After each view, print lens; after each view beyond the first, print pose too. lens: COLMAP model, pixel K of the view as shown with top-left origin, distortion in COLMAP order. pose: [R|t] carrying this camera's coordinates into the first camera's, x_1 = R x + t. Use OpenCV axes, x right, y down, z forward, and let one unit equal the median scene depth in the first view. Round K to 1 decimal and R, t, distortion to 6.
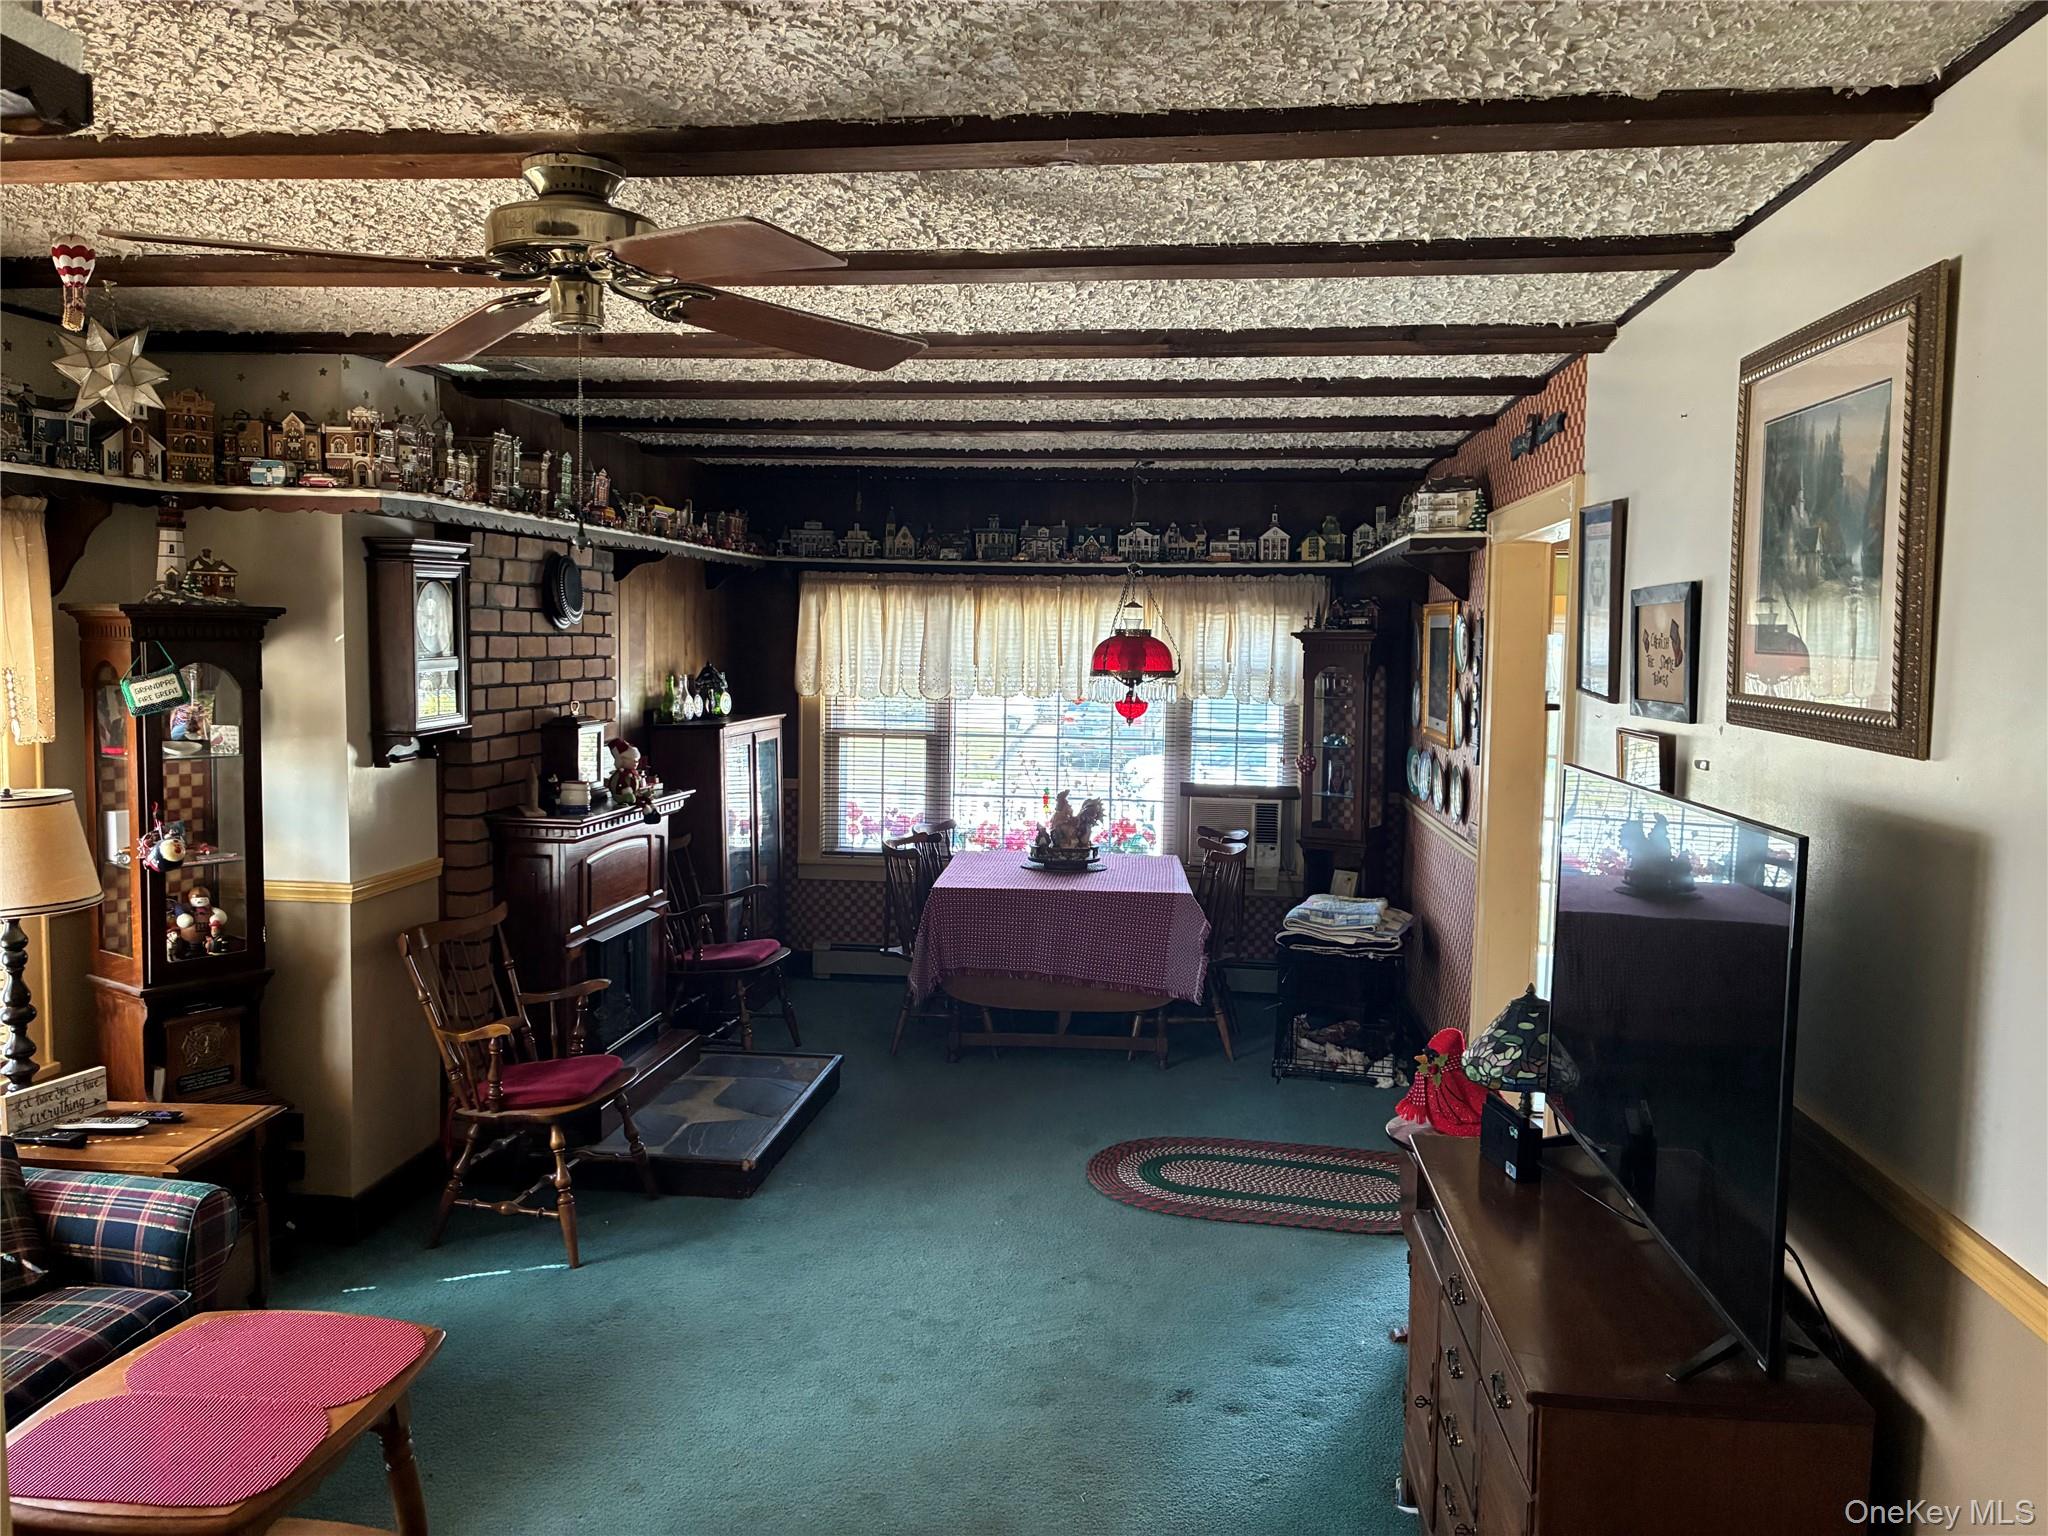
lens RADIAL K [[1568.9, 0, 1017.3], [0, 1568.9, 765.6], [0, 0, 1]] dist [0.022023, -0.032742]
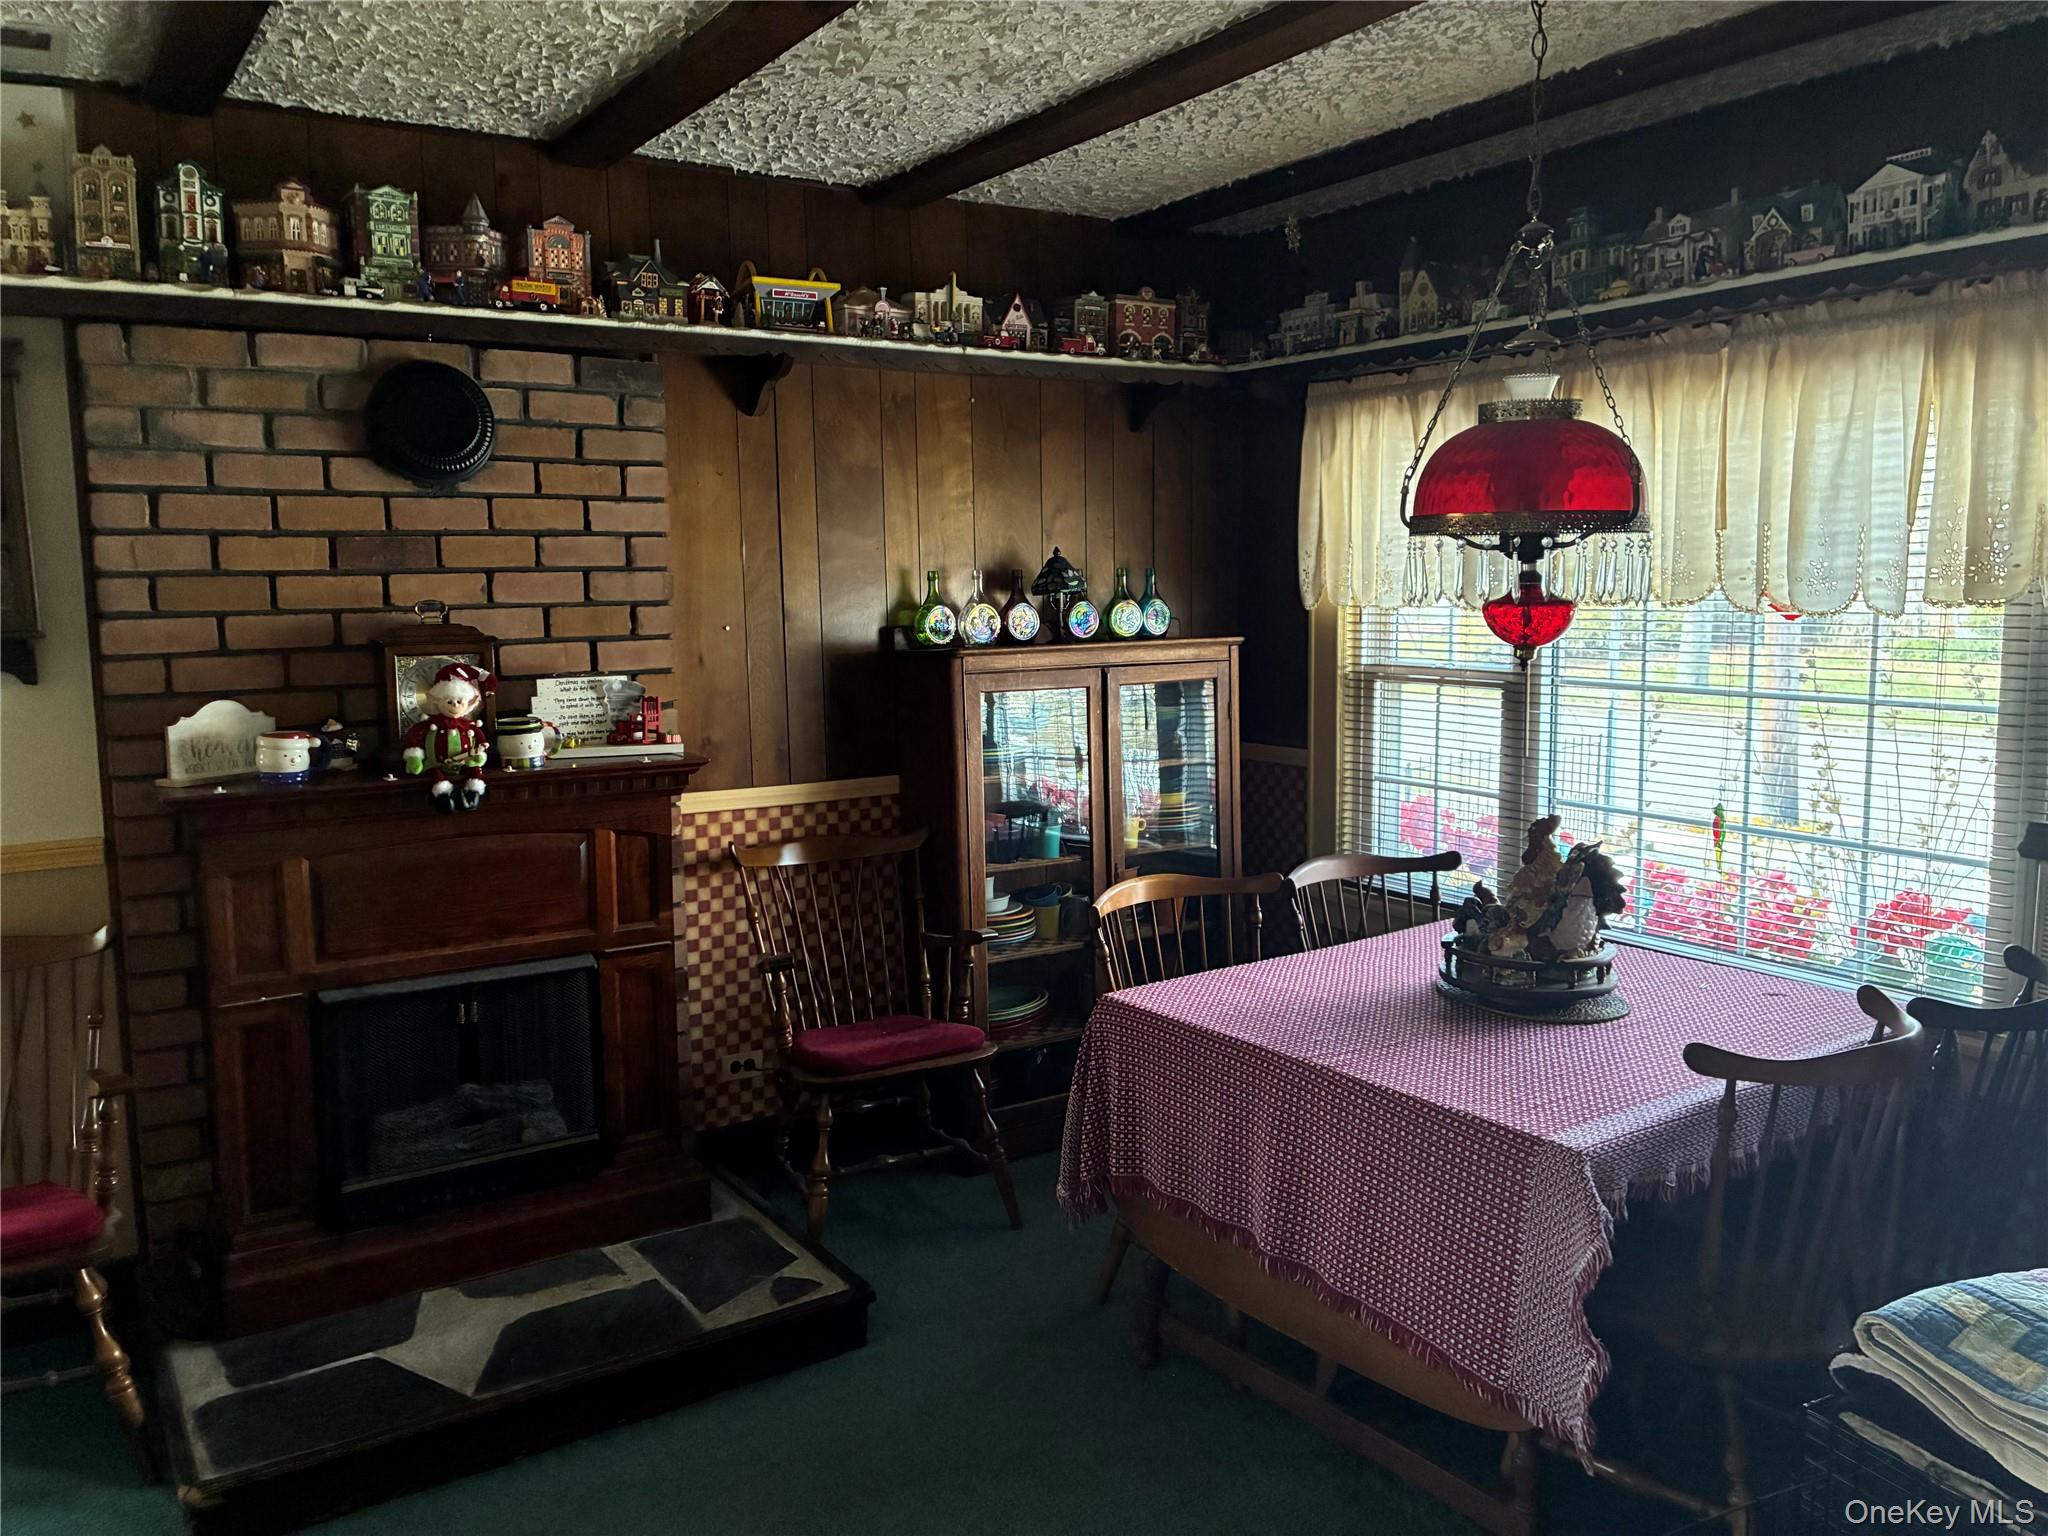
lens RADIAL K [[1568.9, 0, 1027.9], [0, 1568.9, 757.9], [0, 0, 1]] dist [0.022023, -0.032742]
pose [[0.624811, 0.063913, -0.778155, 0.255790], [-0.038948, 0.997955, 0.050693, -0.015192], [0.779804, -0.001366, 0.626023, 0.583834]]
